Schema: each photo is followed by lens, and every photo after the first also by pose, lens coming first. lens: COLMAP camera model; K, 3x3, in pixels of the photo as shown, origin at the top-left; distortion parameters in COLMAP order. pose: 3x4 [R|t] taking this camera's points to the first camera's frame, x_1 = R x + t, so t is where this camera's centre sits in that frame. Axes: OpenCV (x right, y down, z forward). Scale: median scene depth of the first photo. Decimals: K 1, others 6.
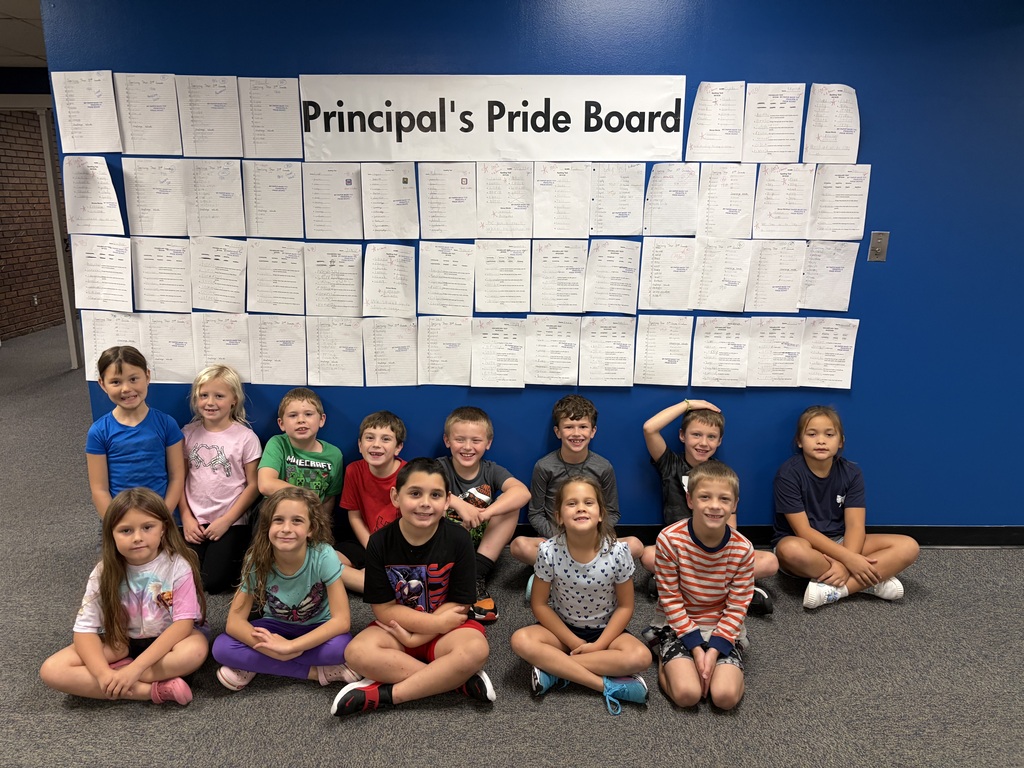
lens RADIAL K [[775.5, 0, 513.7], [0, 775.5, 388.1], [0, 0, 1]] dist [0.002927, -0.009021]
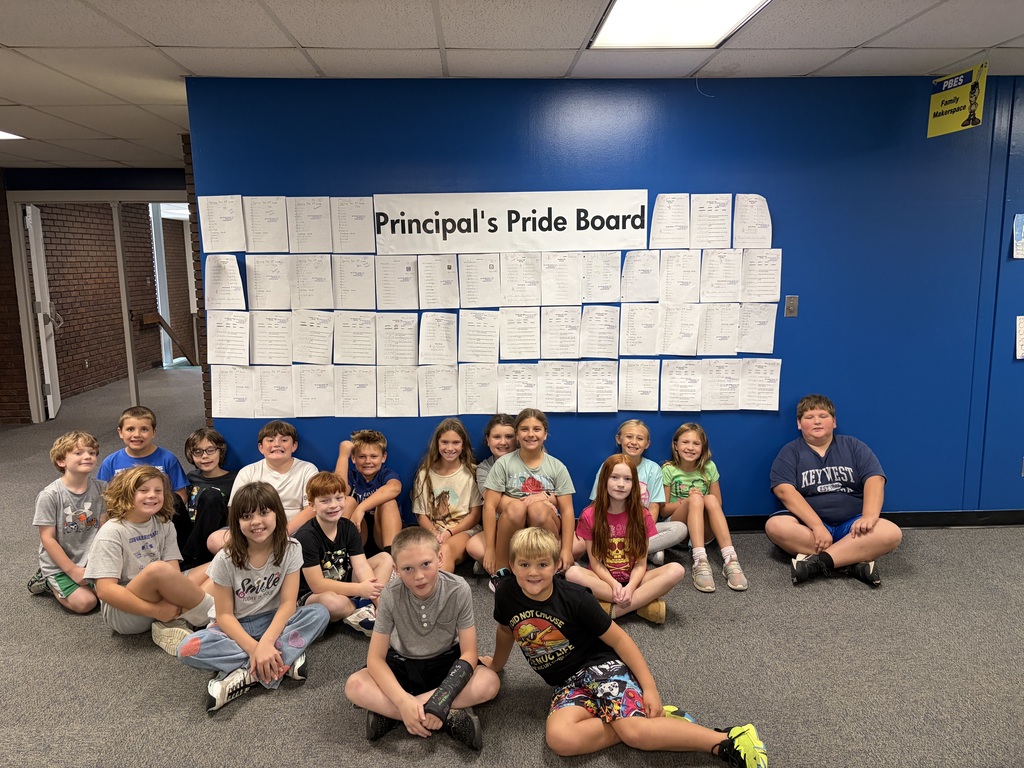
lens RADIAL K [[775.5, 0, 509.4], [0, 775.5, 383.6], [0, 0, 1]] dist [0.002927, -0.009021]
pose [[0.999680, -0.022388, 0.011813, -0.051886], [0.023240, 0.996697, -0.077810, 0.051251], [-0.010032, 0.078060, 0.996898, -0.365459]]
